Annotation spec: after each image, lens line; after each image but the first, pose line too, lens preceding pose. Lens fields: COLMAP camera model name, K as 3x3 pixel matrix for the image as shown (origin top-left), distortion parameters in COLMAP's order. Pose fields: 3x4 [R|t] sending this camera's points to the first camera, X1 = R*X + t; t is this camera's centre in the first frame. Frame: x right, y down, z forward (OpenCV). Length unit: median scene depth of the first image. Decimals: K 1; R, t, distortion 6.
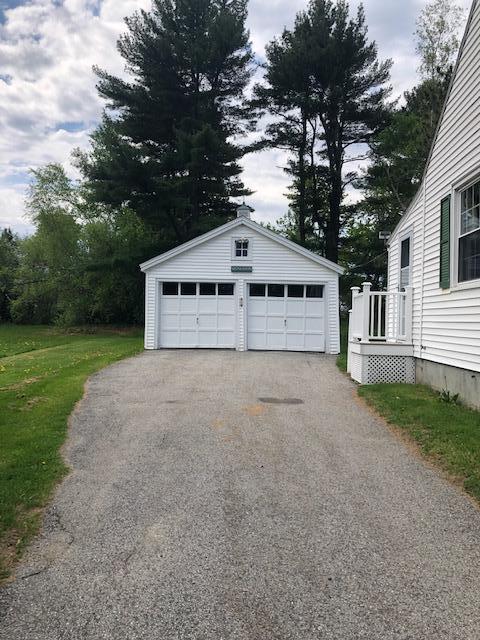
lens RADIAL K [[534.7, 0, 239.0], [0, 534.7, 320.6], [0, 0, 1]] dist [0.010911, 0.007618]
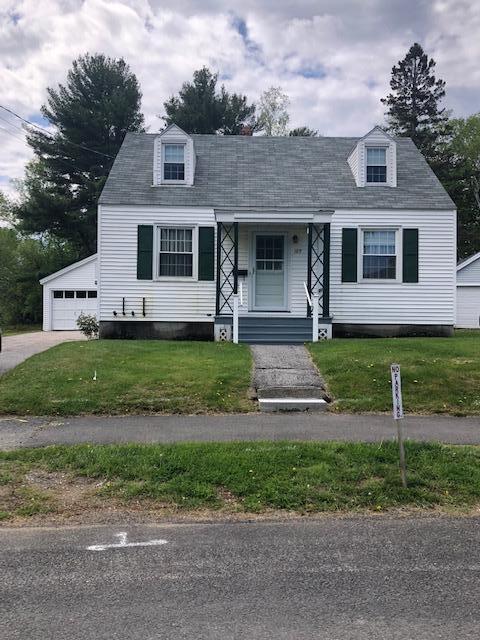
lens RADIAL K [[551.8, 0, 241.5], [0, 551.8, 320.2], [0, 0, 1]] dist [0.005649, 0.003874]
pose [[0.997011, -0.015132, 0.075761, 0.173935], [0.016070, 0.999801, -0.011784, 0.028282], [-0.075567, 0.012966, 0.997056, -0.430522]]
